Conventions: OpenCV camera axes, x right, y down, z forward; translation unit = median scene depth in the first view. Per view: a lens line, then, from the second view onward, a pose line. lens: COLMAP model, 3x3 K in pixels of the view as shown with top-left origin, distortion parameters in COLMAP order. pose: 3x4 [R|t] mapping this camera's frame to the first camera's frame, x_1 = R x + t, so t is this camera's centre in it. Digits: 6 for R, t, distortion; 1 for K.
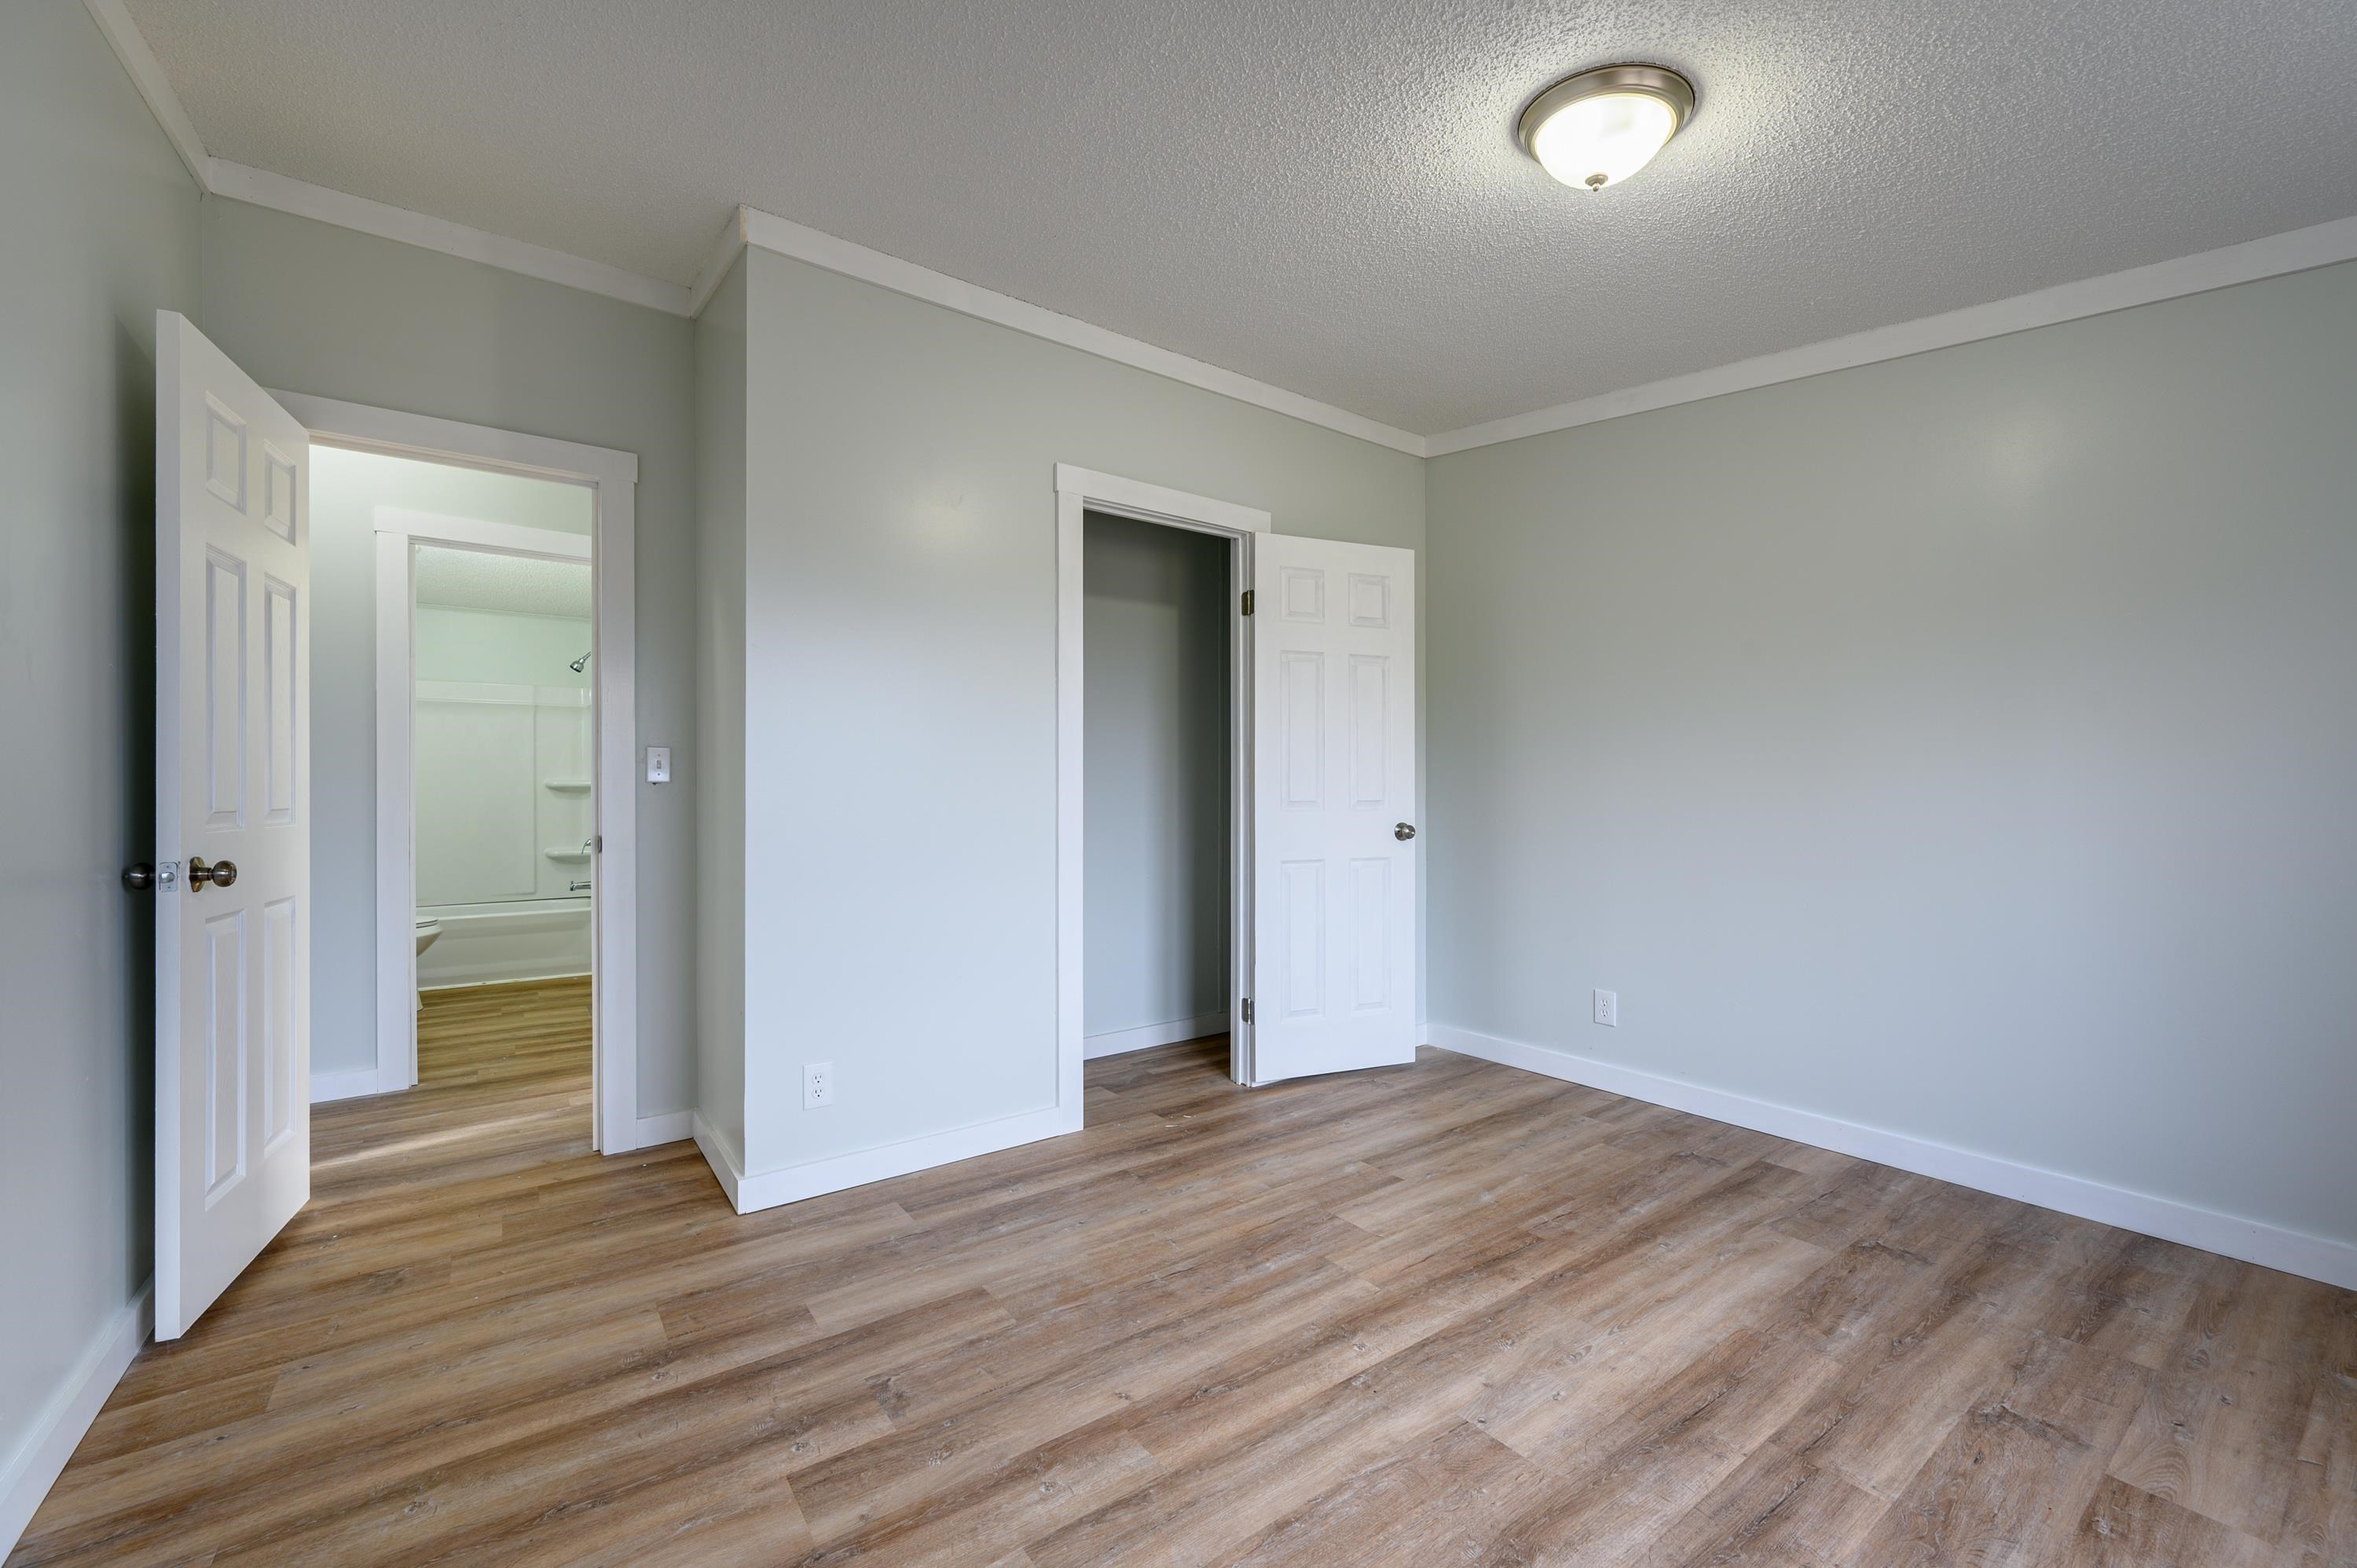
lens RADIAL K [[925.6, 0, 1181.4], [0, 925.6, 787.0], [0, 0, 1]] dist [-0.000910, 0.000243]
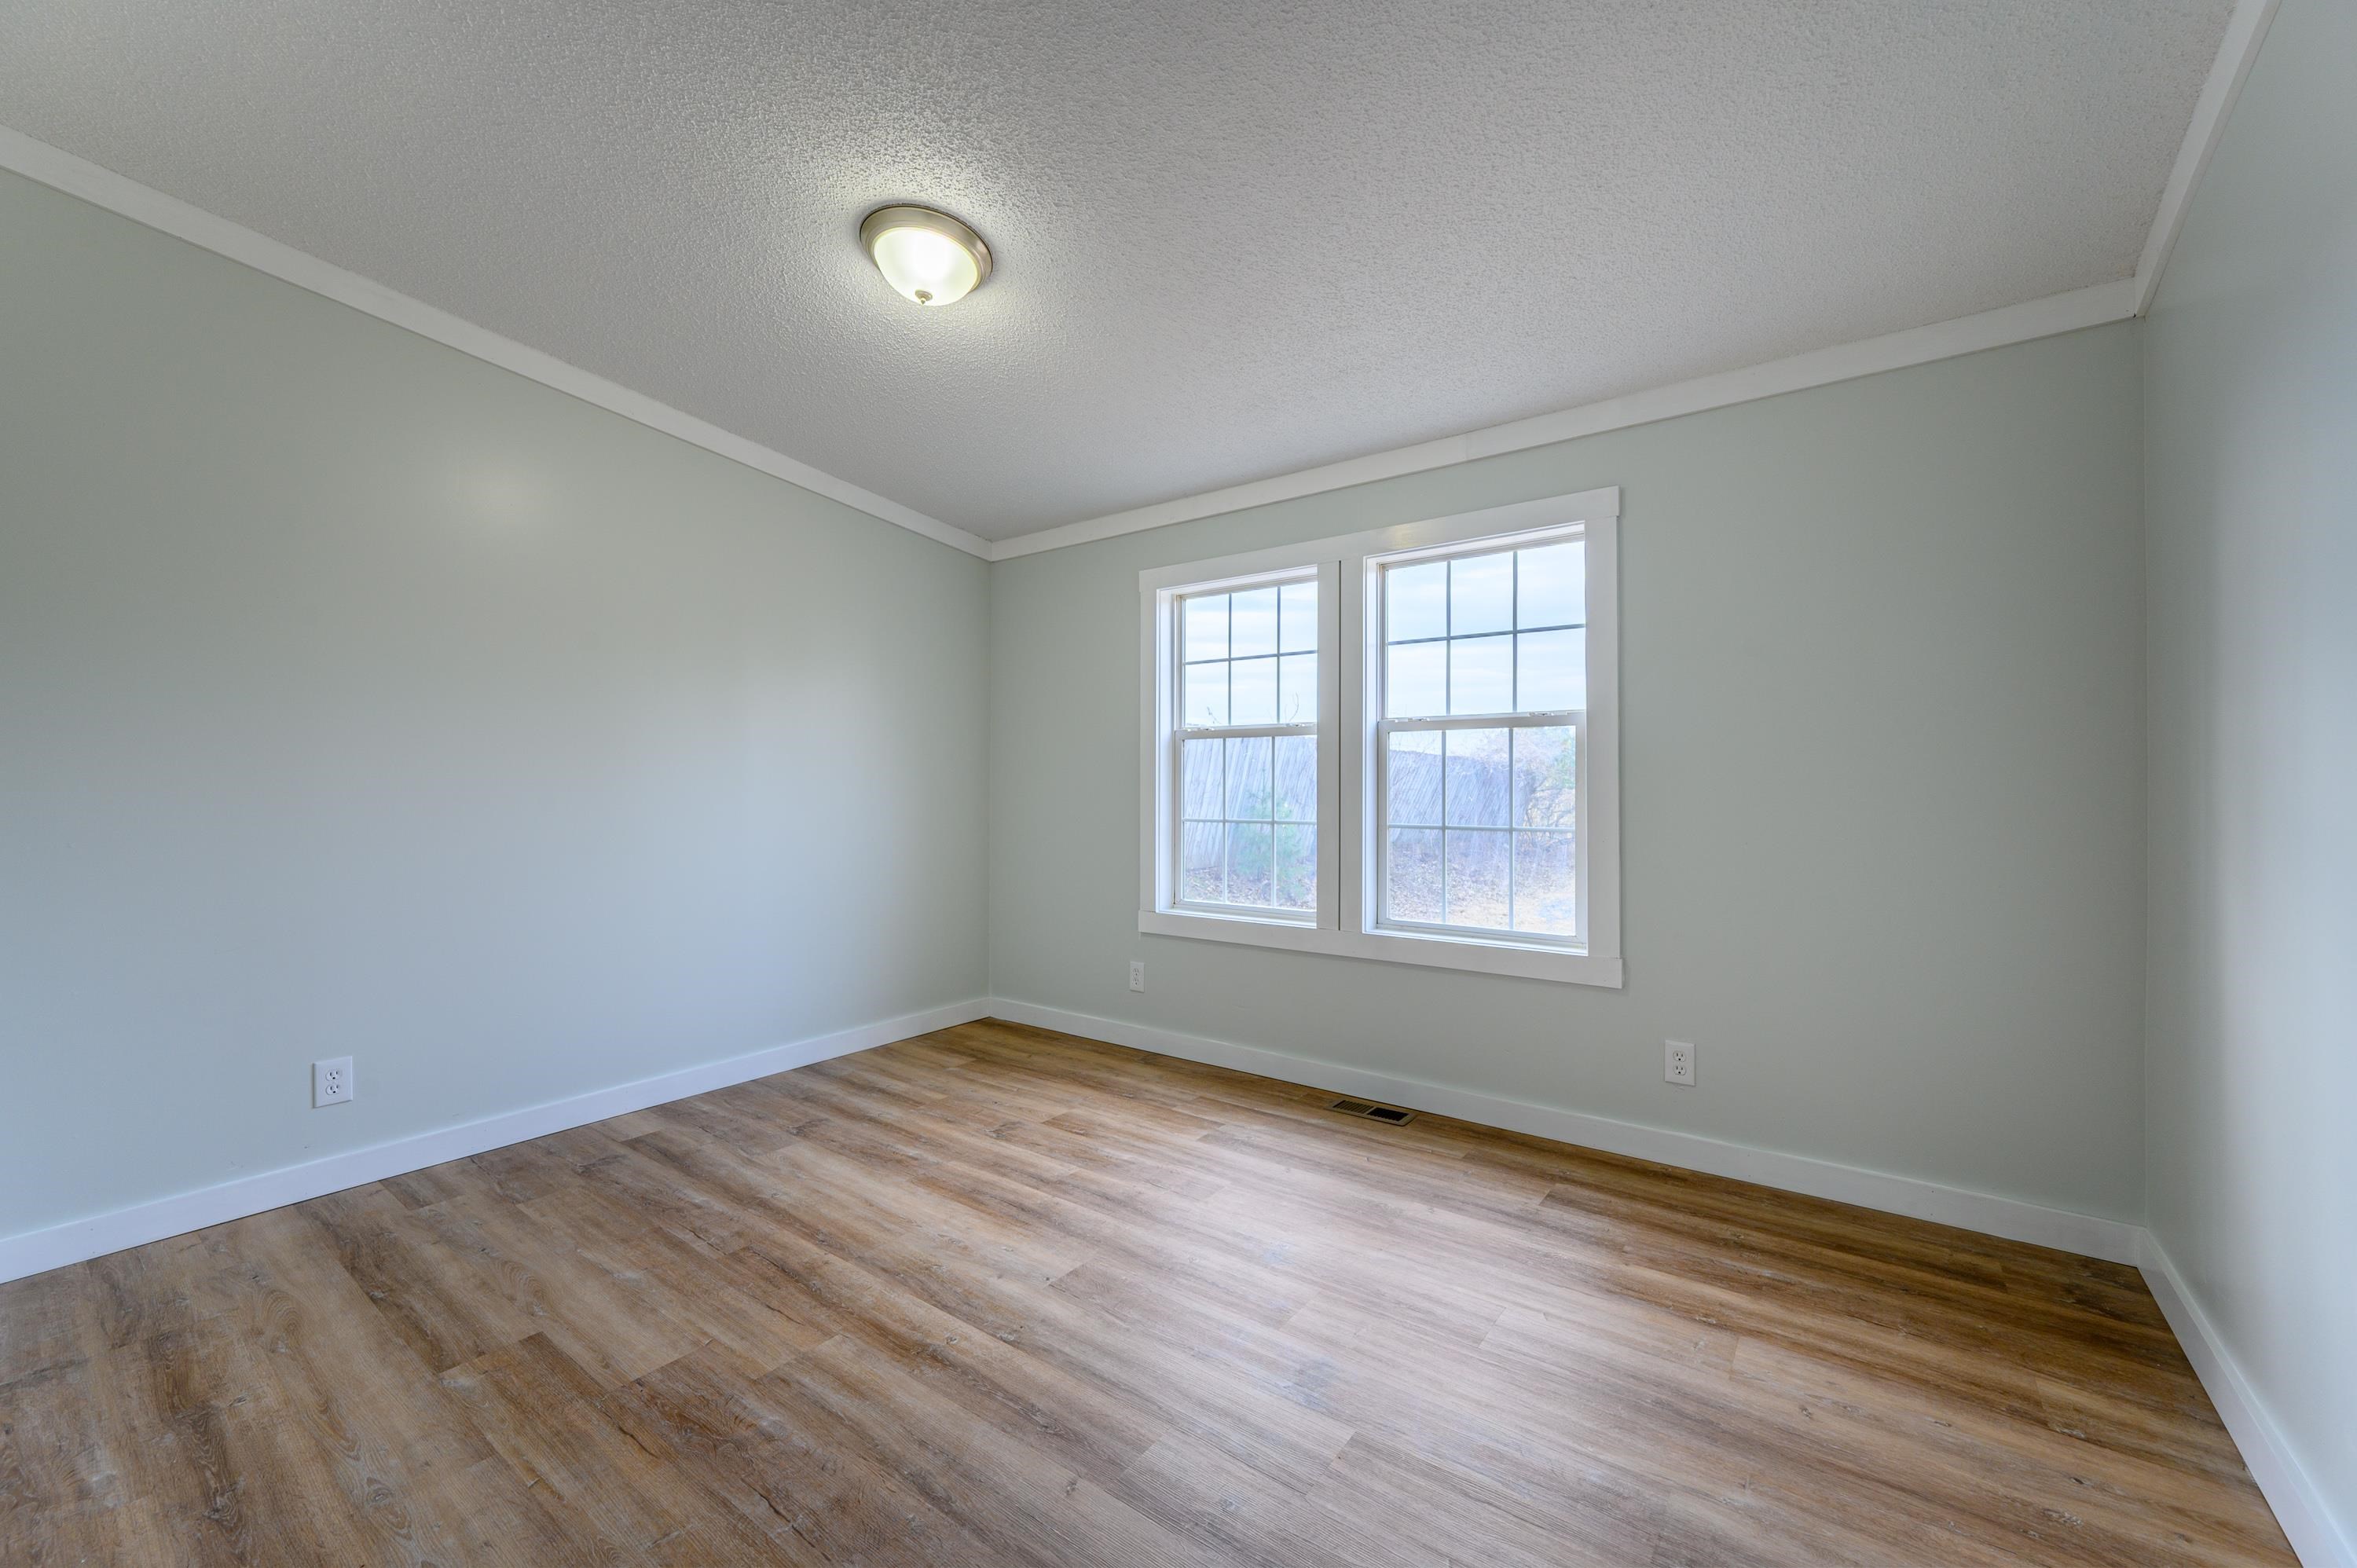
lens RADIAL K [[928.1, 0, 1186.7], [0, 928.1, 783.4], [0, 0, 1]] dist [-0.001214, -0.000030]
pose [[-0.286505, 0.004277, 0.958069, -0.711814], [0.005348, 0.999982, -0.002865, 0.012427], [-0.958064, 0.004303, -0.286523, 0.891126]]
